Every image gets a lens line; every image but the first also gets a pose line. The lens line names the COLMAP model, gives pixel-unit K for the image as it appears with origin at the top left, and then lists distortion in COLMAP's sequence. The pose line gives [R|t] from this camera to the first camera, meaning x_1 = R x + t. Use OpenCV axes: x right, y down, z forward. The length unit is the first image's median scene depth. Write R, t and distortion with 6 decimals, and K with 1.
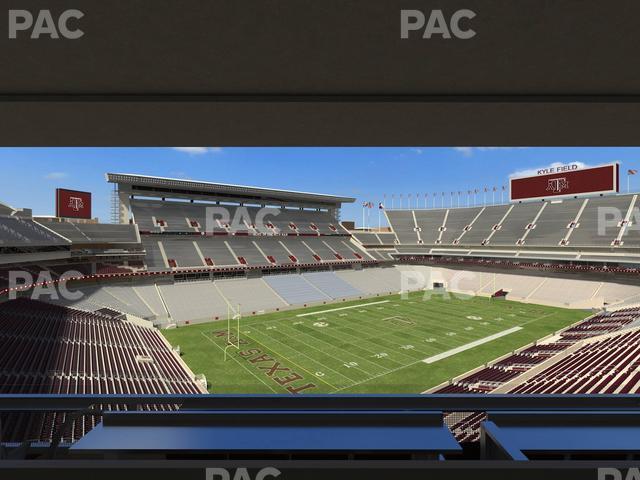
lens RADIAL K [[320.3, 0, 319.9], [0, 320.3, 240.4], [0, 0, 1]] dist [-0.000042, 0.000234]
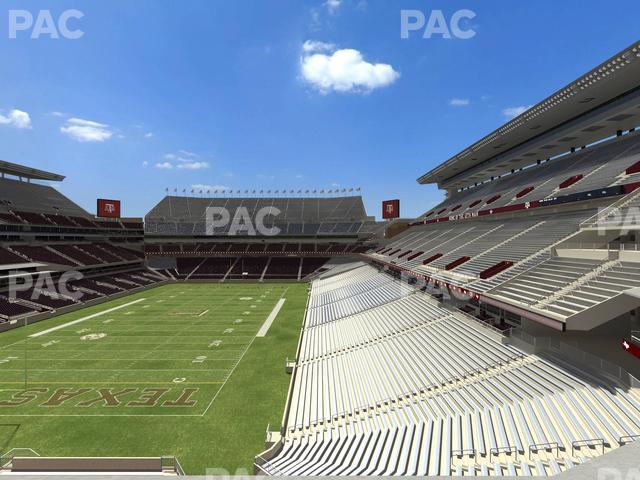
lens RADIAL K [[320.3, 0, 319.4], [0, 320.3, 240.4], [0, 0, 1]] dist [-0.000042, 0.000234]
pose [[-0.590666, 0.000808, -0.806916, 0.539467], [-0.001110, 0.999998, 0.001814, 0.027939], [0.806916, 0.001967, -0.590664, 1.289284]]
